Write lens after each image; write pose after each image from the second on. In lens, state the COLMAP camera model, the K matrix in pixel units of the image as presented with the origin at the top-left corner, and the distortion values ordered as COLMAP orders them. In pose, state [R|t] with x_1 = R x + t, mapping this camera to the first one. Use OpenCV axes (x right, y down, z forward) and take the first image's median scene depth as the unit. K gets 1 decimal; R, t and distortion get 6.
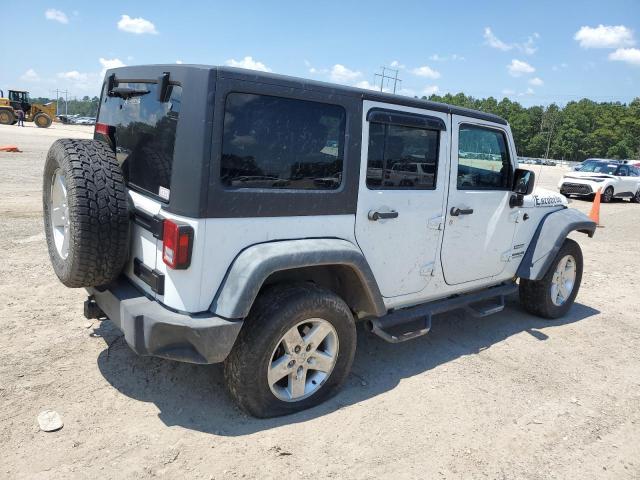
lens RADIAL K [[490.1, 0, 321.0], [0, 490.1, 244.3], [0, 0, 1]] dist [0.004530, 0.006599]
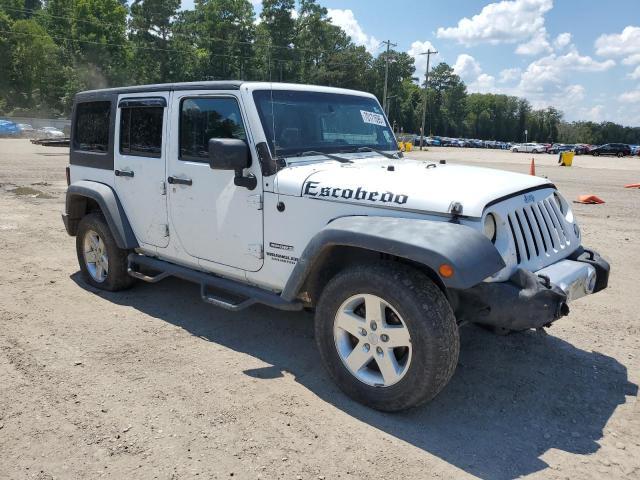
lens RADIAL K [[490.1, 0, 321.2], [0, 490.1, 237.4], [0, 0, 1]] dist [0.004530, 0.006599]
pose [[0.194007, 0.116141, -0.974101, 1.479219], [-0.228000, 0.971114, 0.070375, -0.098513], [0.954137, 0.208442, 0.214883, 1.164245]]
